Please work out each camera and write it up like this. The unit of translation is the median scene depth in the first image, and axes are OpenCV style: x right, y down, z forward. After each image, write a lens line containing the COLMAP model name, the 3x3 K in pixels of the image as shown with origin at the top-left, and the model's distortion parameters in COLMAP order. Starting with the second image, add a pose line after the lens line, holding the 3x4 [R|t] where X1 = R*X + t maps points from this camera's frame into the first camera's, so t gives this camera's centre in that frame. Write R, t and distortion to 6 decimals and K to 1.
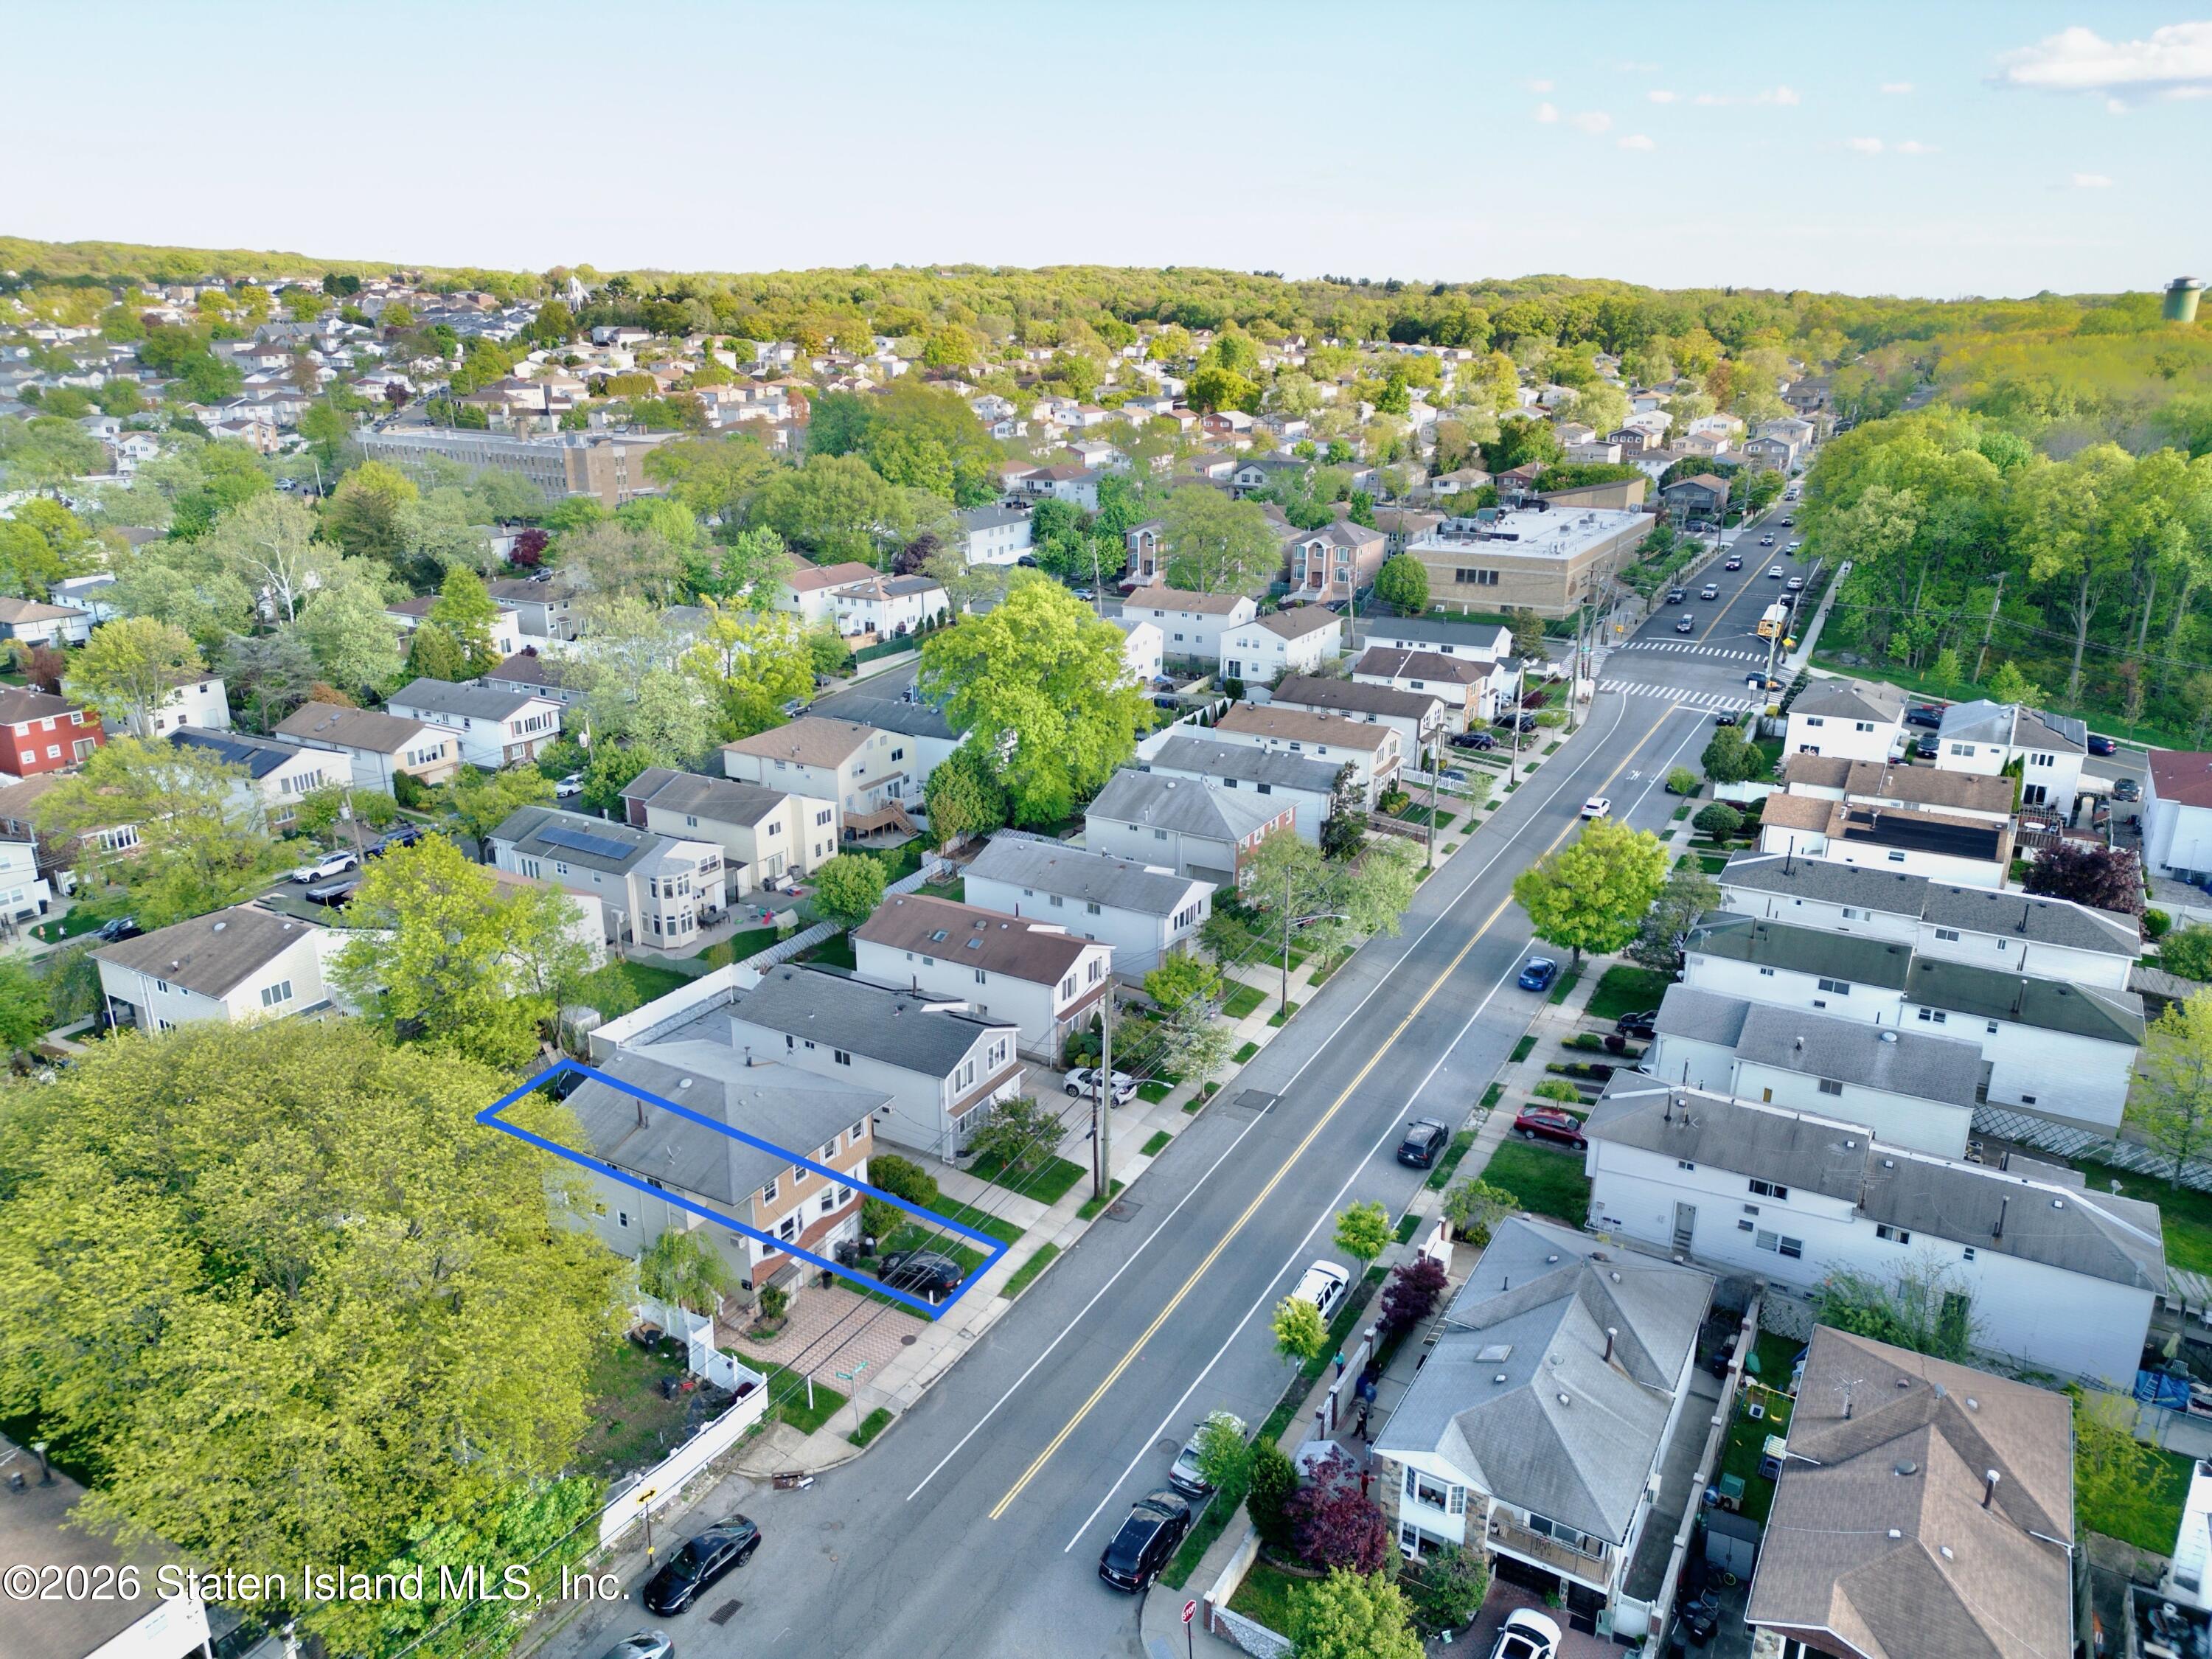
lens RADIAL K [[1526.5, 0, 1103.6], [0, 1526.5, 833.0], [0, 0, 1]] dist [0.069999, -0.054542]
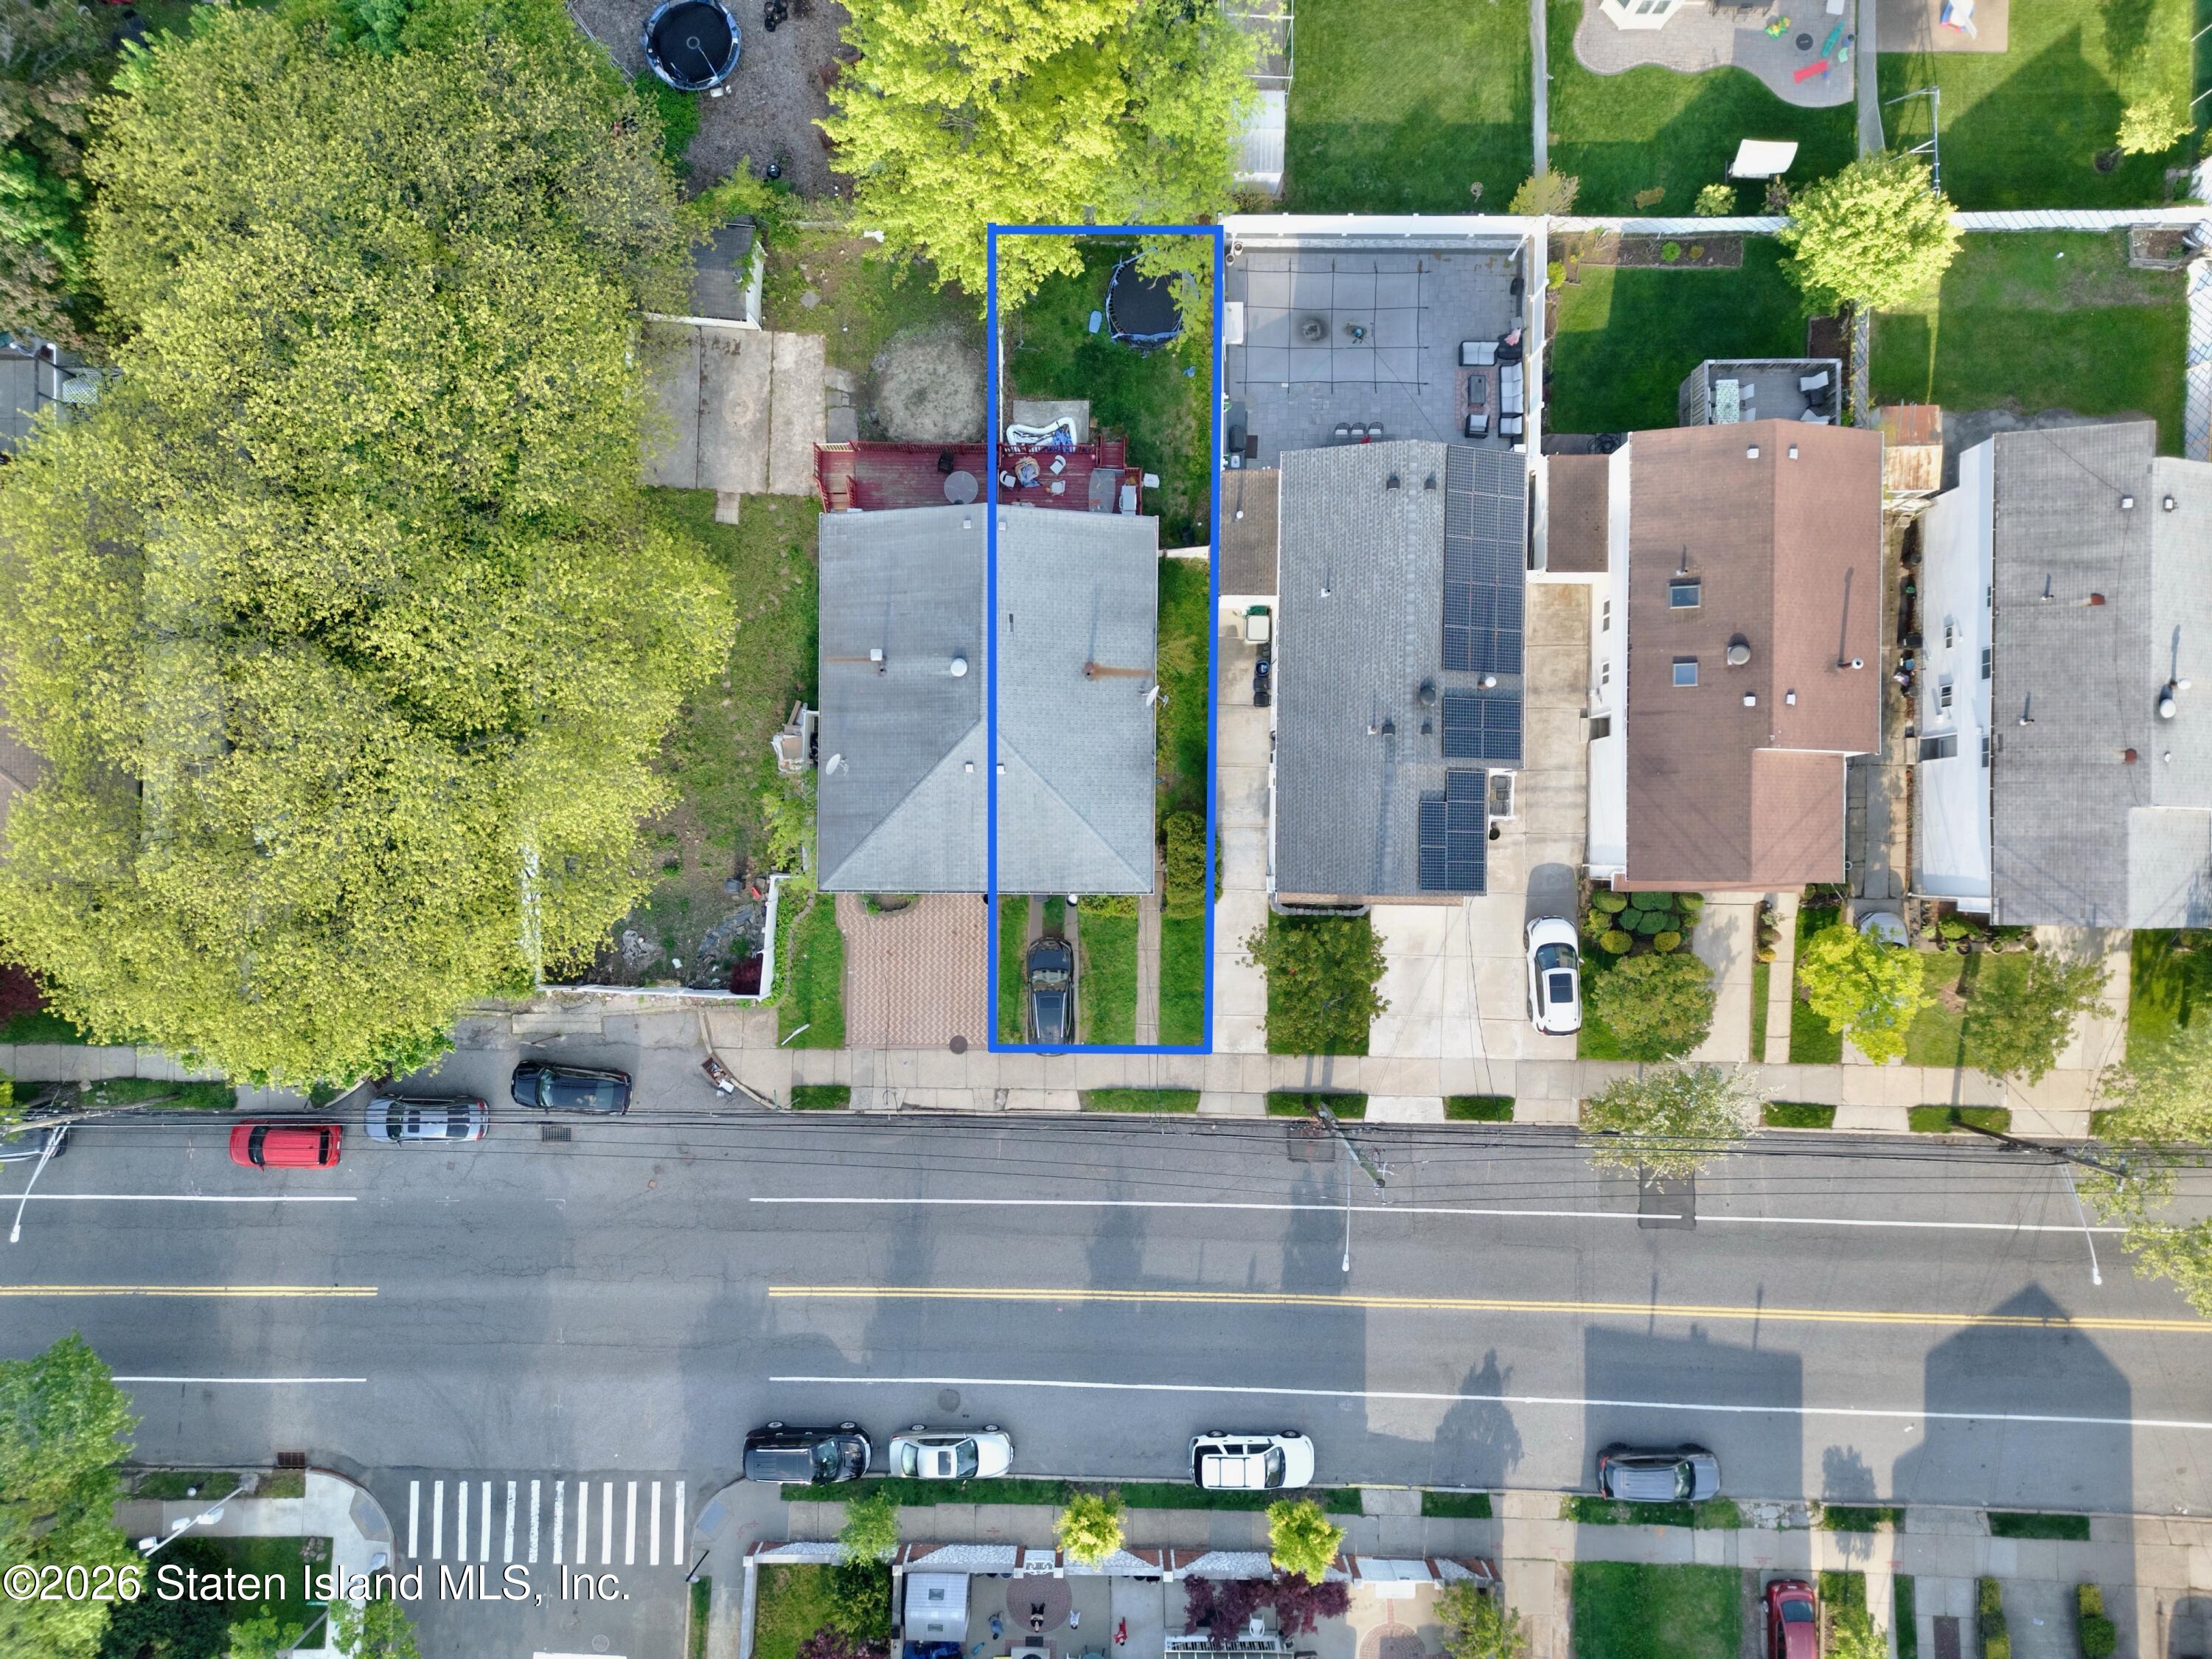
lens RADIAL K [[1526.5, 0, 1103.6], [0, 1526.5, 833.0], [0, 0, 1]] dist [0.069999, -0.054542]
pose [[0.497823, 0.867154, -0.014705, -0.143689], [-0.271679, 0.172025, 0.946888, -0.416750], [0.823627, -0.467388, 0.321226, 0.695586]]
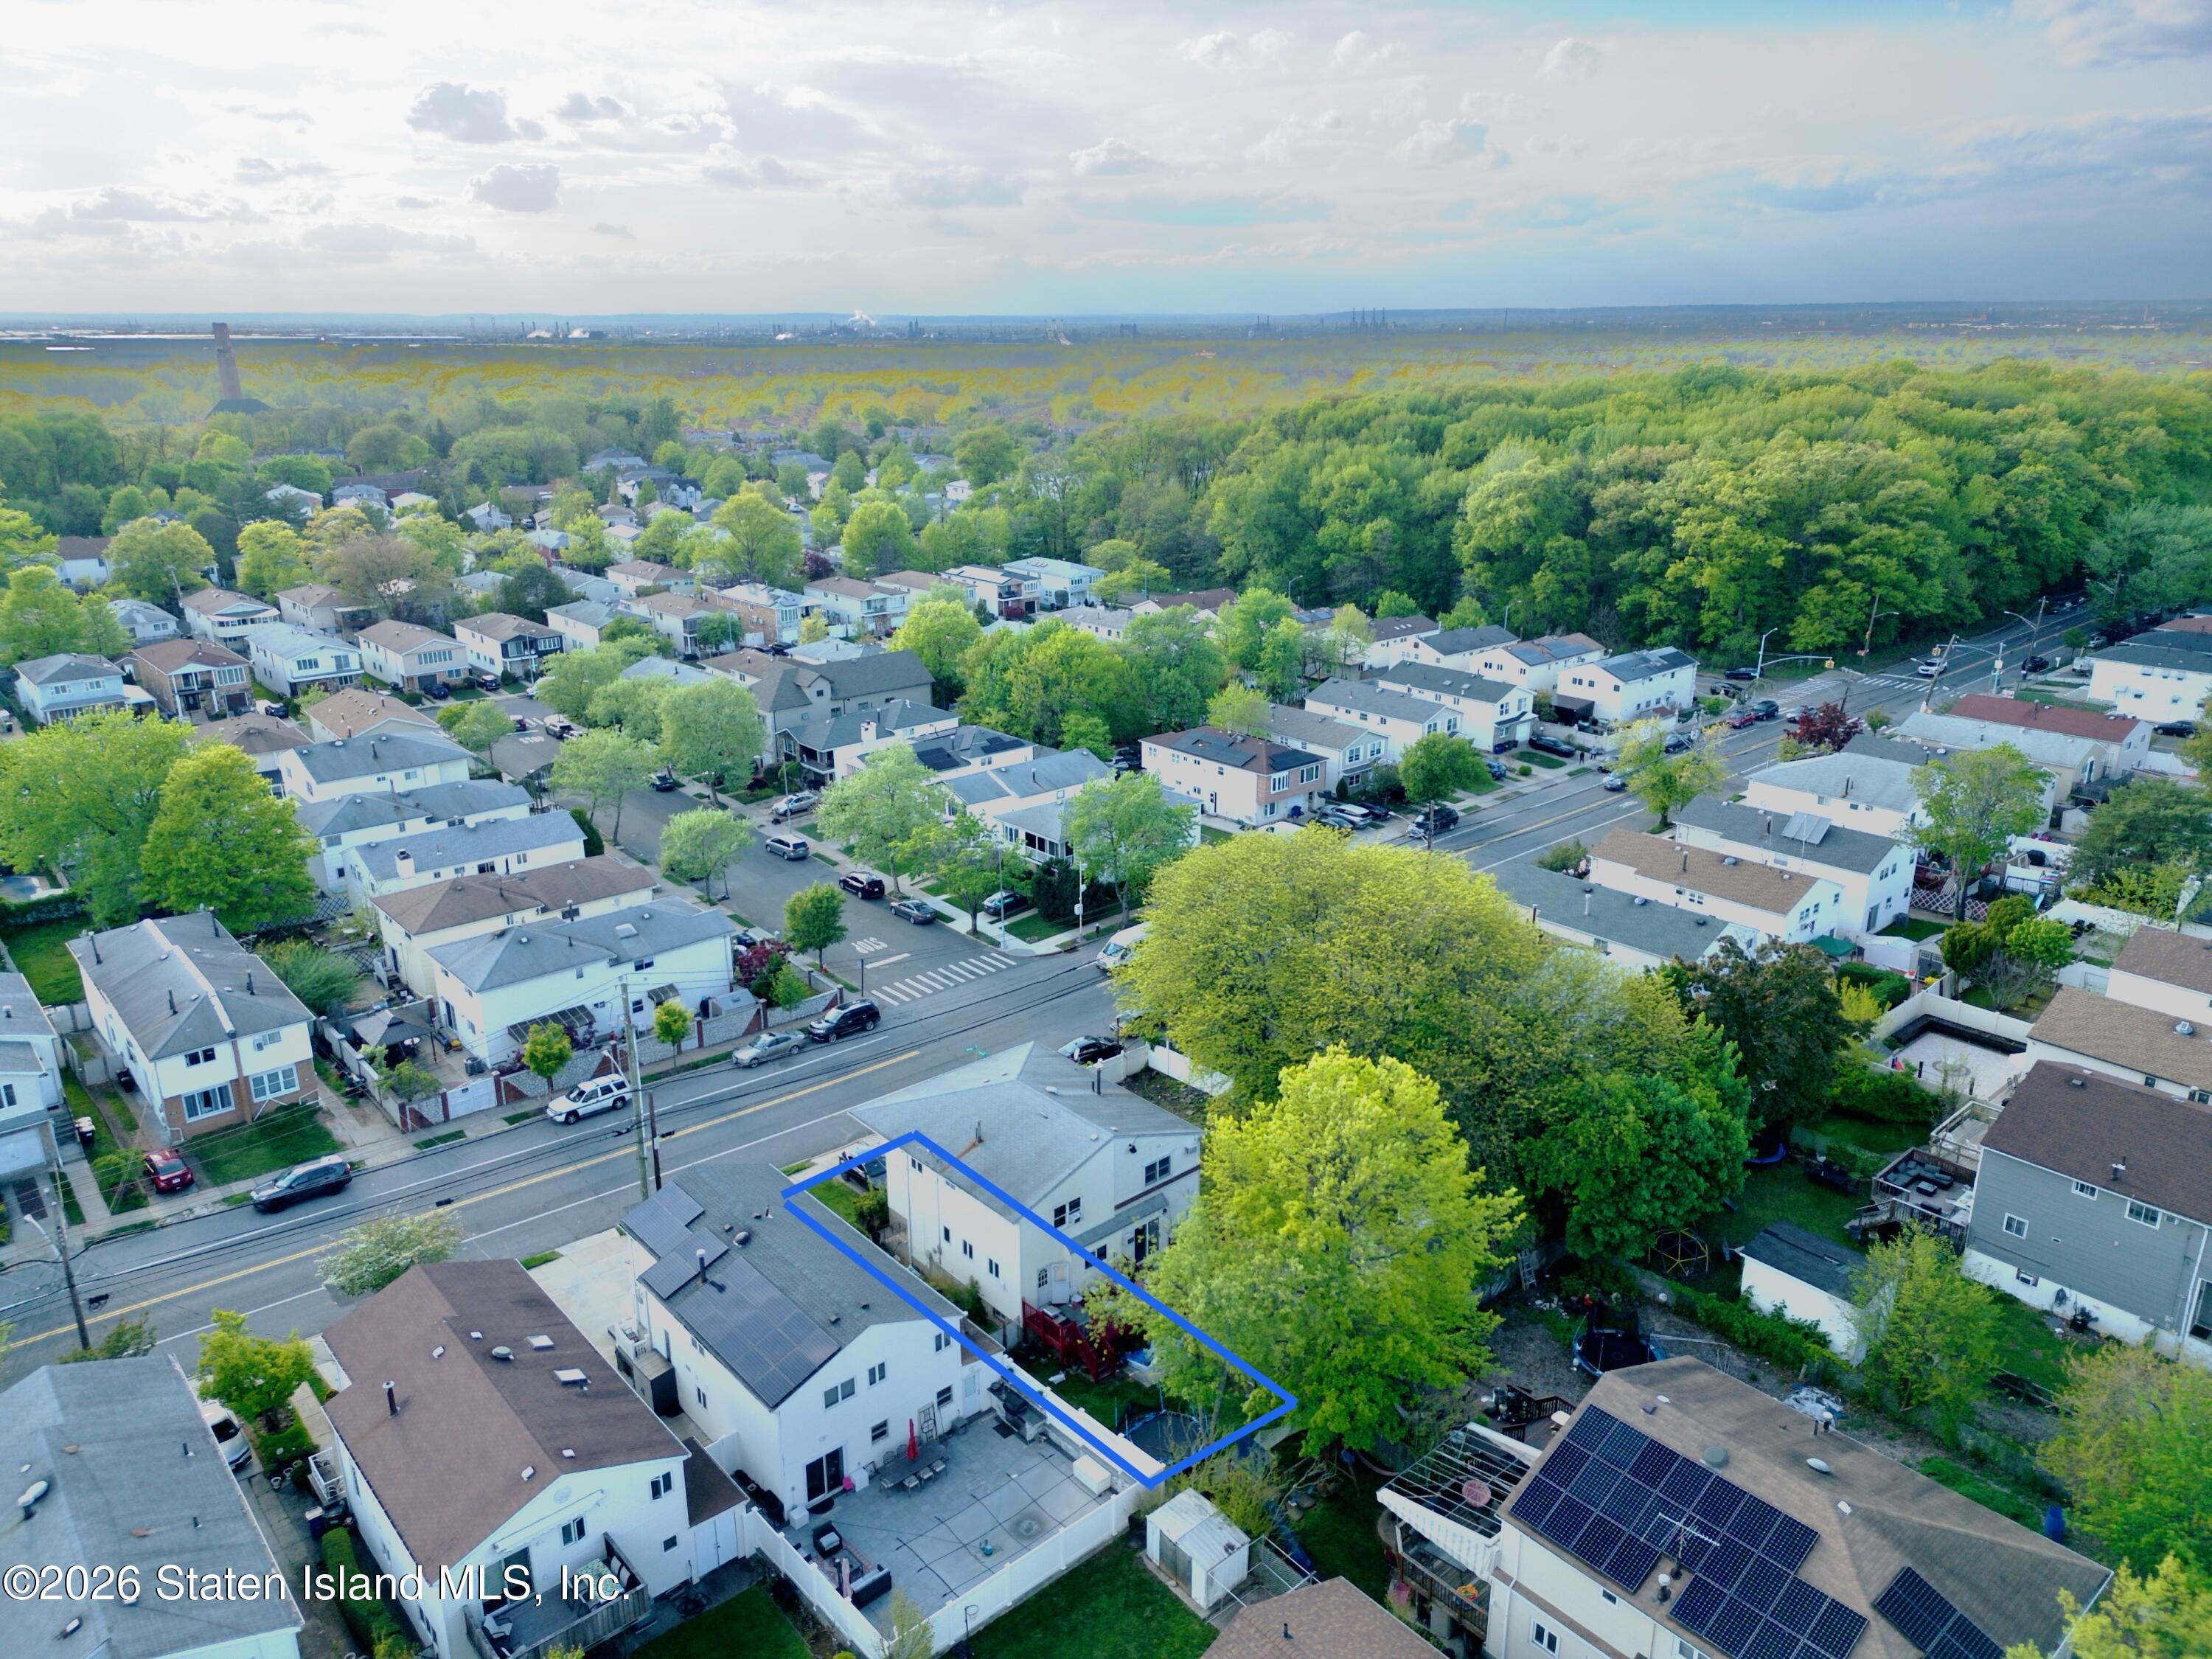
lens RADIAL K [[1526.5, 0, 1103.6], [0, 1526.5, 833.0], [0, 0, 1]] dist [0.069999, -0.054542]
pose [[-0.949384, -0.096150, 0.299041, -0.500348], [0.102198, 0.805658, 0.583498, -0.456112], [-0.297028, 0.584525, -0.755053, 1.406332]]
